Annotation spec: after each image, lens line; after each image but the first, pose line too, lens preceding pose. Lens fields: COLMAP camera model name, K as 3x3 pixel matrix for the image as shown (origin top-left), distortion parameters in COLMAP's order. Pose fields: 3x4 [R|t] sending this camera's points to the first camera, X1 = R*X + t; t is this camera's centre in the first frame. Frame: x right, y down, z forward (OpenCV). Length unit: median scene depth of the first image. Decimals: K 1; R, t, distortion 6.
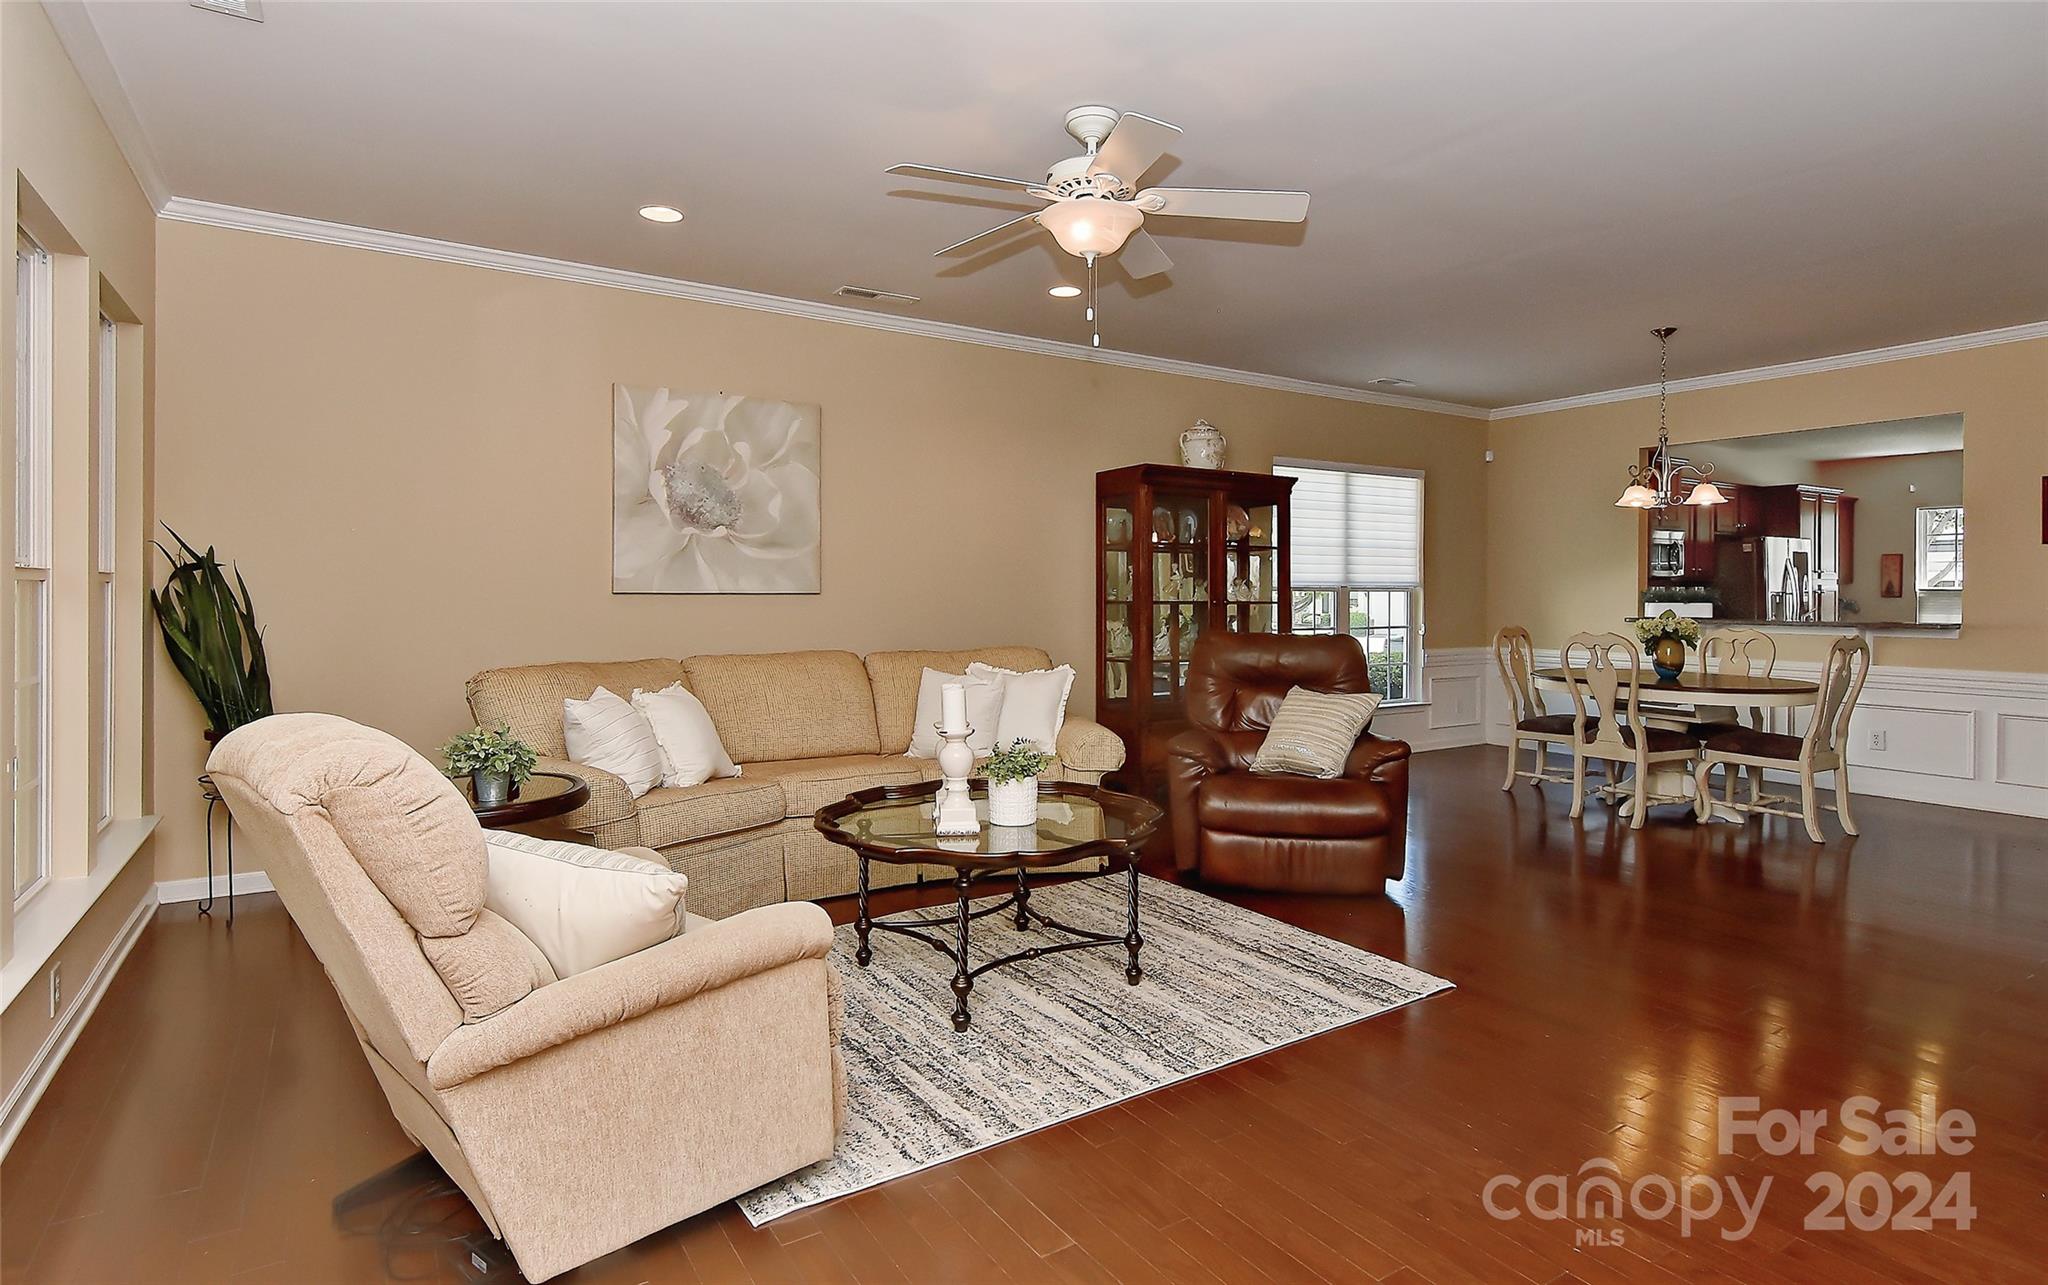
lens RADIAL K [[1026.4, 0, 1038.3], [0, 1026.4, 588.0], [0, 0, 1]] dist [-0.003343, -0.001740]
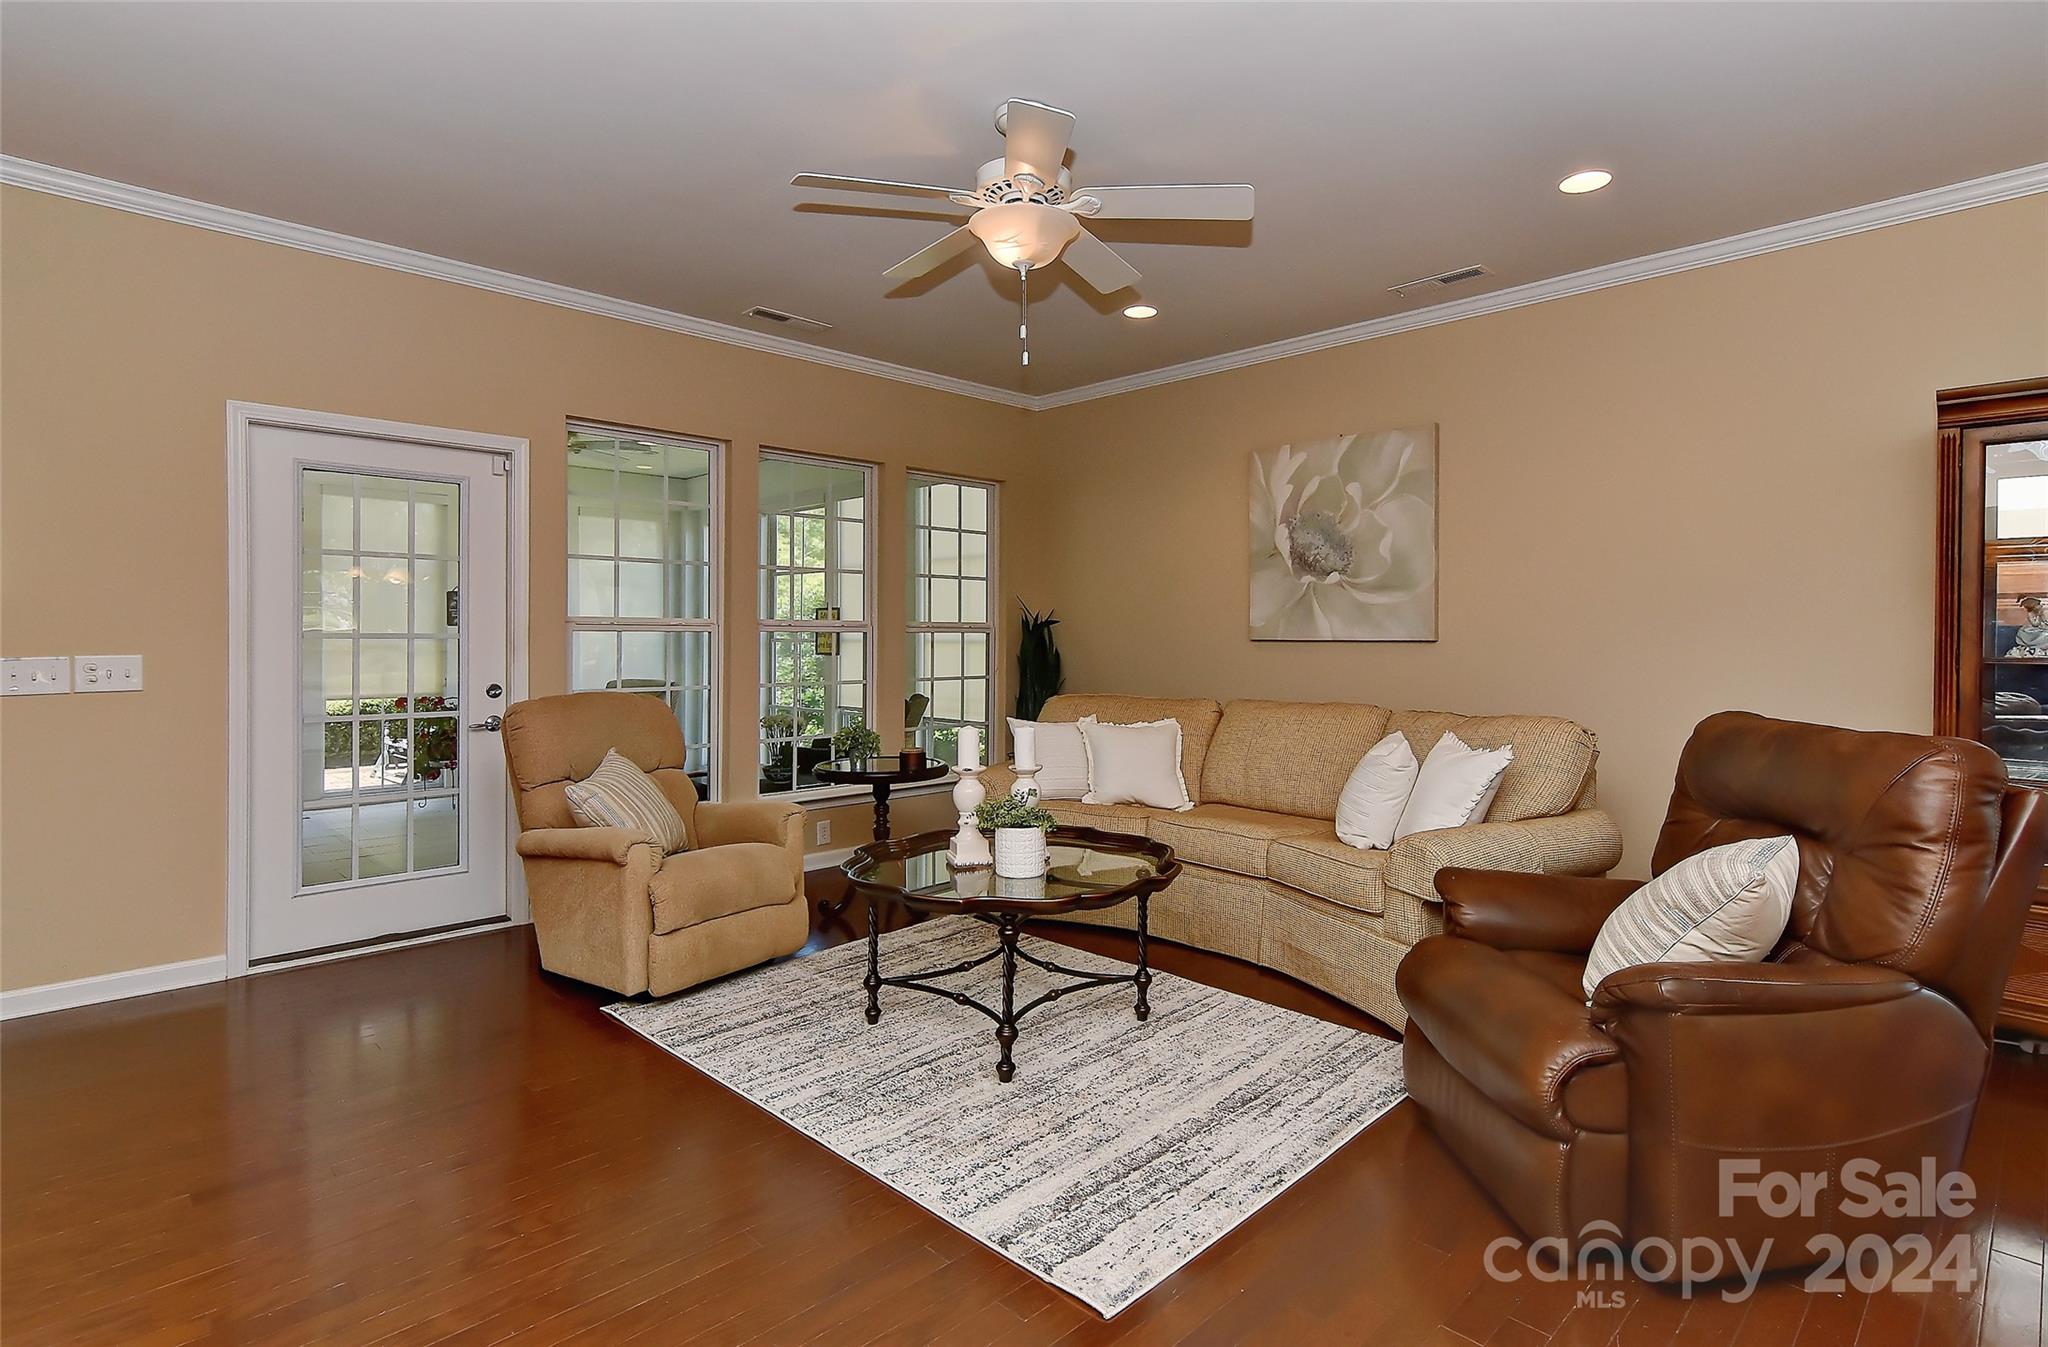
lens RADIAL K [[1008.4, 0, 1019.3], [0, 1008.4, 636.2], [0, 0, 1]] dist [-0.001846, 0.000177]
pose [[0.214246, -0.005156, -0.976766, 0.585877], [0.000788, 0.999987, -0.005105, 0.005870], [0.976779, 0.000324, 0.214247, 0.513987]]
